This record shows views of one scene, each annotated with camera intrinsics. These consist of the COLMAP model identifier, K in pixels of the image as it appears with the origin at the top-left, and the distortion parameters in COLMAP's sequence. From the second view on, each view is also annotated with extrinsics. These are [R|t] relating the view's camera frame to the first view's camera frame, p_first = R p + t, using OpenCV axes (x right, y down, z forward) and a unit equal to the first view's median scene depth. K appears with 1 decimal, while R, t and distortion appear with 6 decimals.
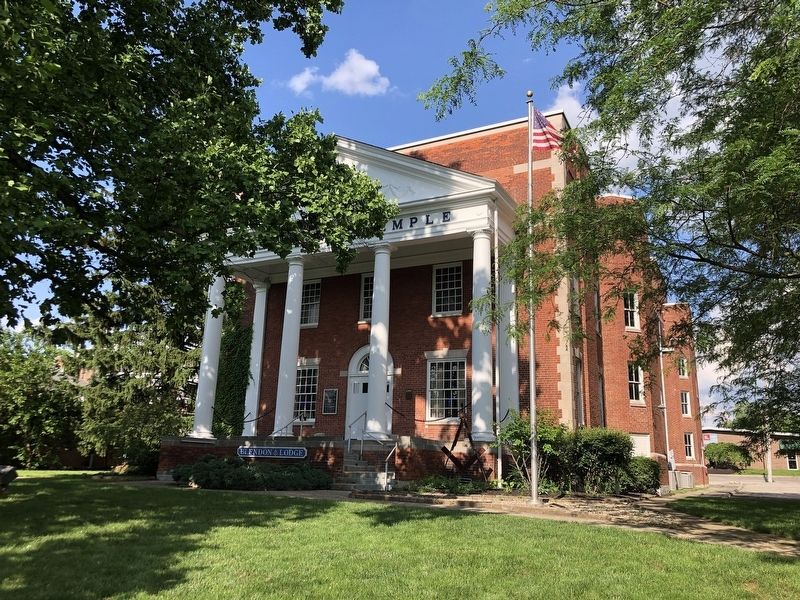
lens RADIAL K [[650.5, 0, 393.7], [0, 650.5, 293.6], [0, 0, 1]] dist [0.015866, -0.000989]
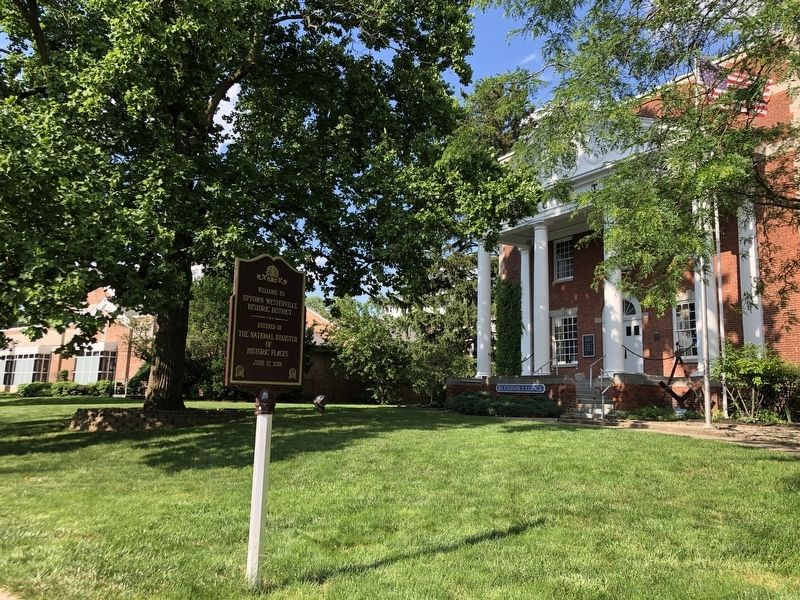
lens RADIAL K [[650.5, 0, 408.5], [0, 650.5, 293.6], [0, 0, 1]] dist [0.015866, -0.000989]
pose [[0.866712, -0.083891, -0.491704, 0.162913], [0.122970, 0.991267, 0.047633, -0.012007], [0.483414, -0.101749, 0.869458, -0.099329]]
